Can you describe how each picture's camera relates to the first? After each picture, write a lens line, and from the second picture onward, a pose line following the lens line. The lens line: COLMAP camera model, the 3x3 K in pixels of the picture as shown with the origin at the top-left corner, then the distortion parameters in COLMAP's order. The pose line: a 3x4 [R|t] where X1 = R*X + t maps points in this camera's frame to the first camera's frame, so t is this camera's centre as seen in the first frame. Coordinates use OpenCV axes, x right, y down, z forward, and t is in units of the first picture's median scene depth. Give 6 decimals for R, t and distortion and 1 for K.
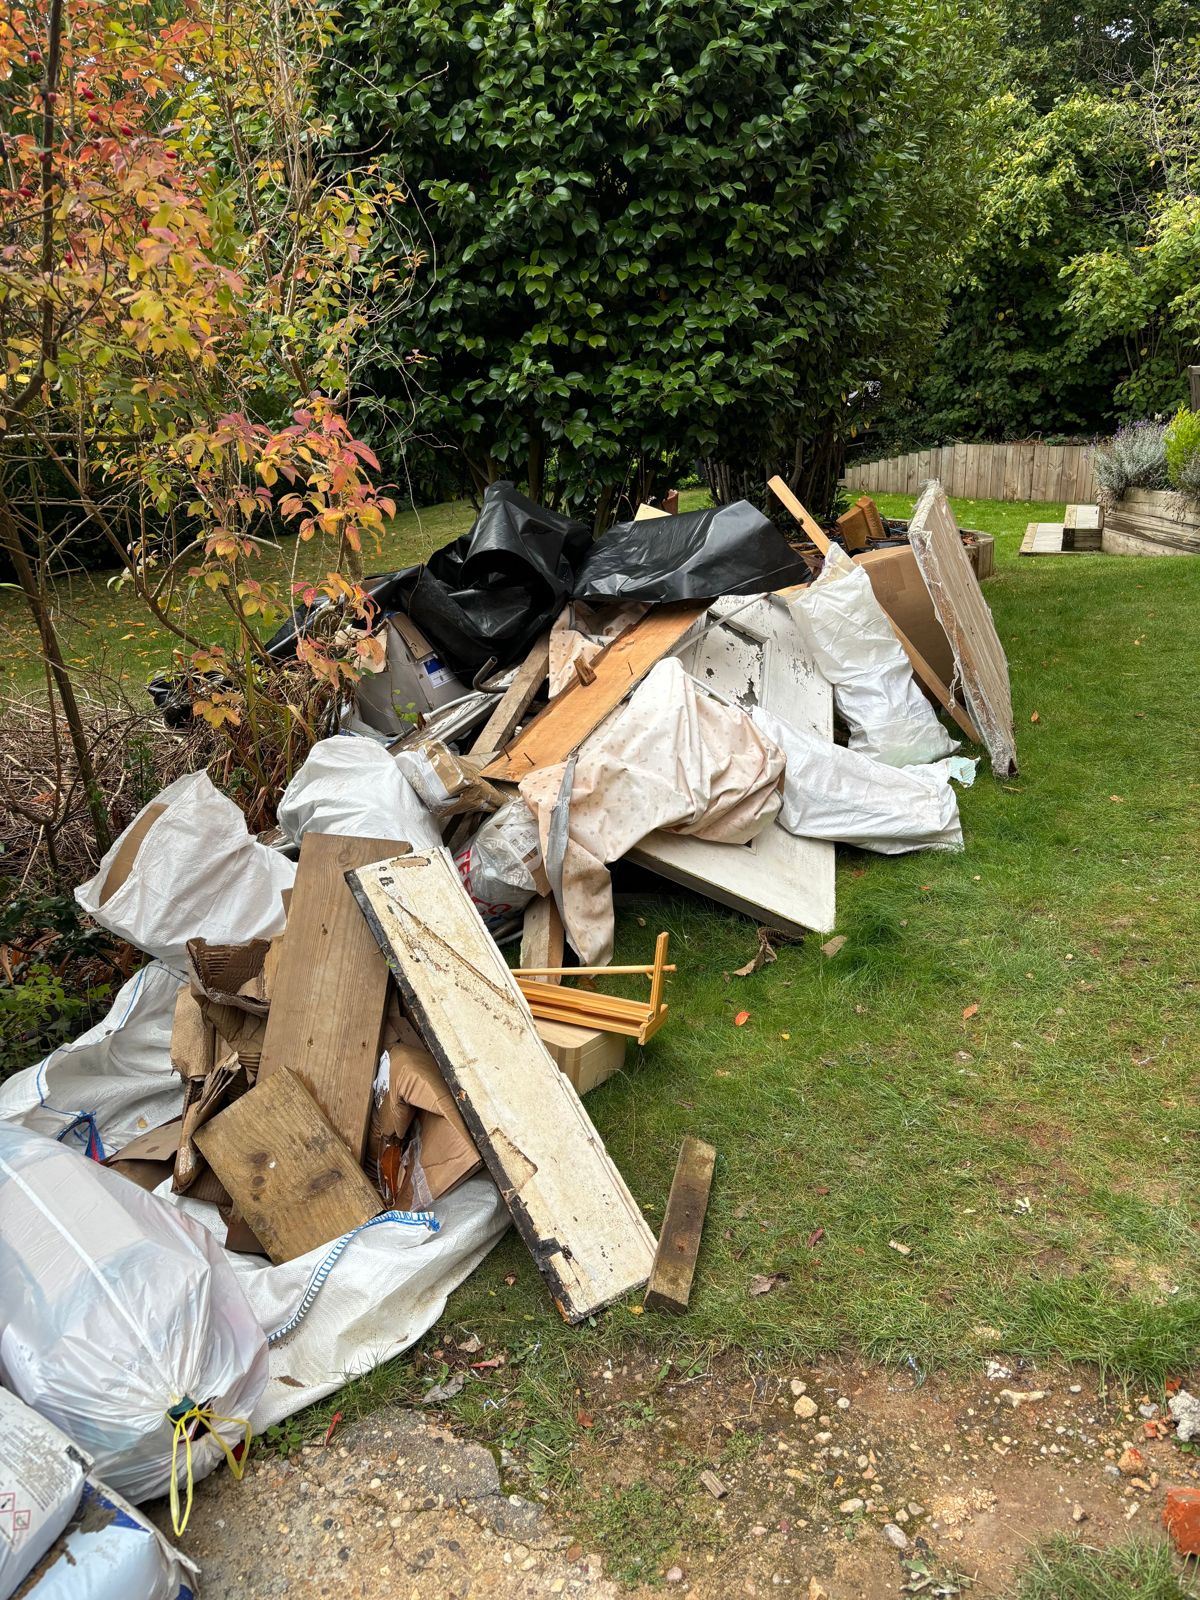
lens RADIAL K [[1247.4, 0, 618.4], [0, 1247.4, 803.3], [0, 0, 1]] dist [-0.029131, 0.098100]
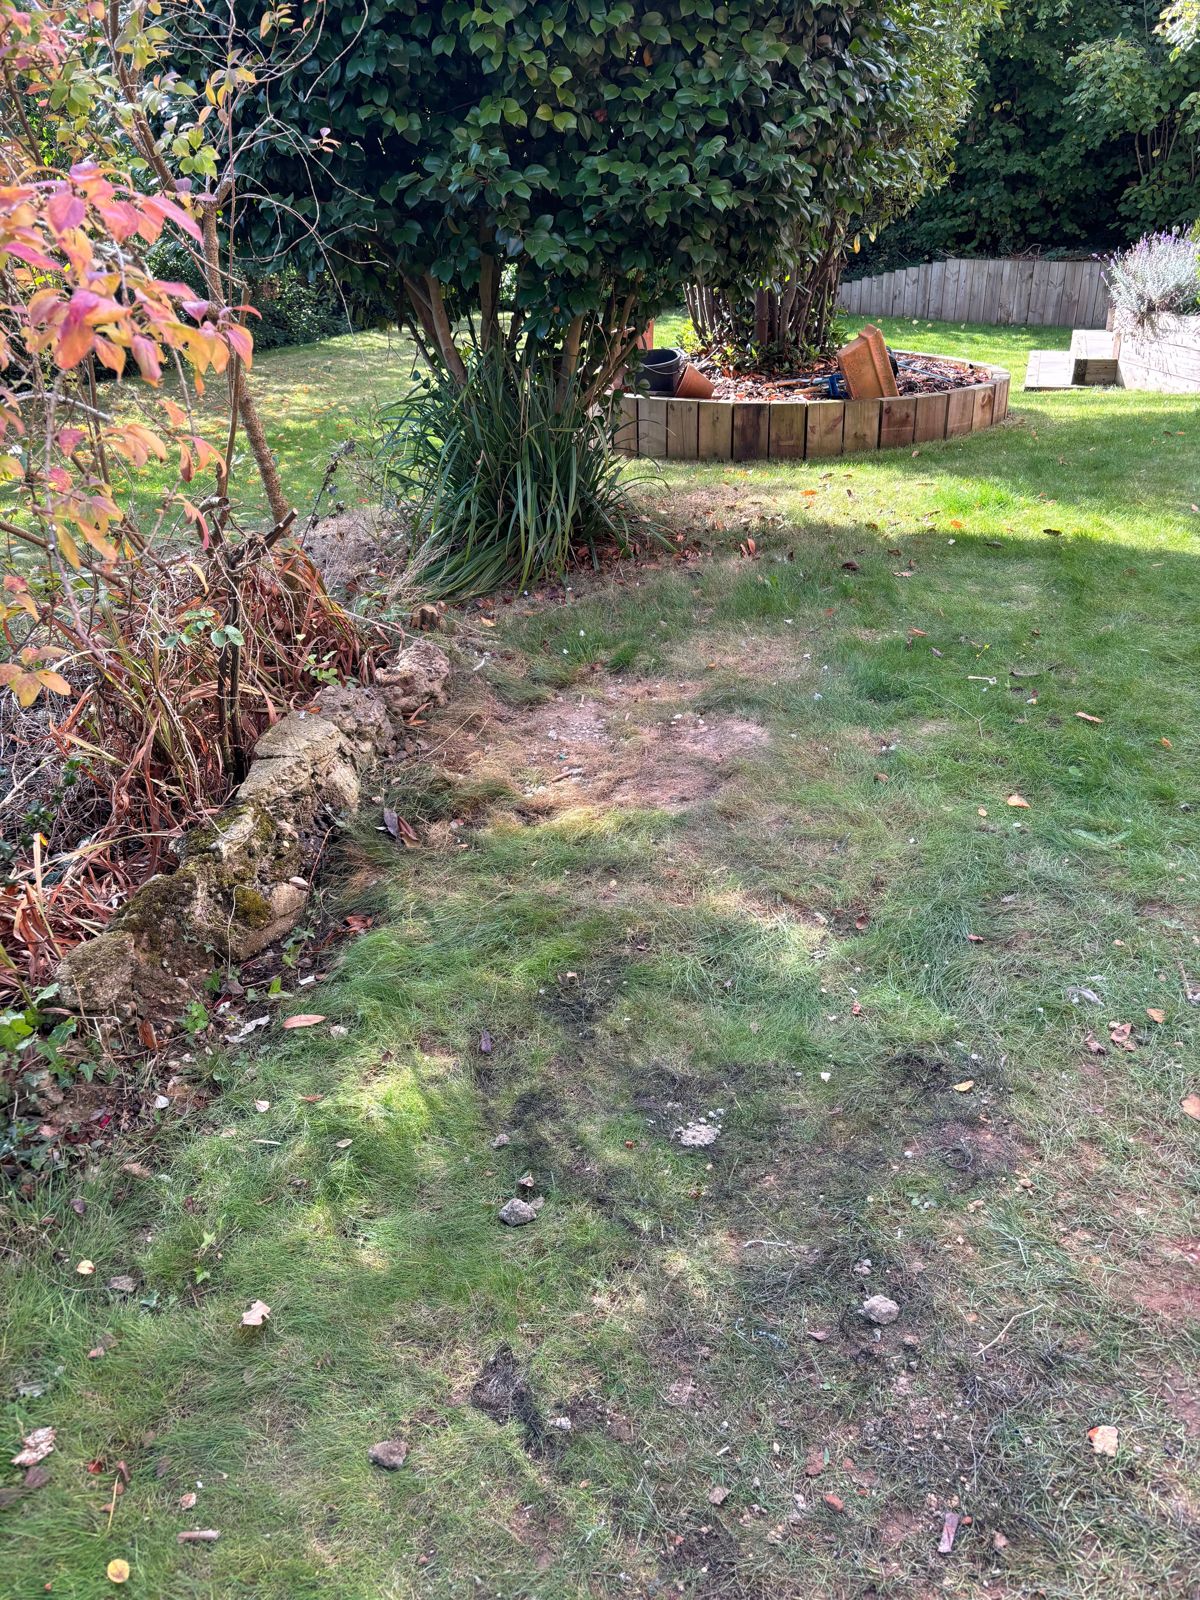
lens RADIAL K [[1183.7, 0, 612.2], [0, 1183.7, 810.8], [0, 0, 1]] dist [0.045747, -0.047874]
pose [[0.999713, -0.008001, 0.022601, -0.007589], [0.004460, 0.988286, 0.152551, -0.058030], [-0.023557, -0.152406, 0.988037, 0.191419]]
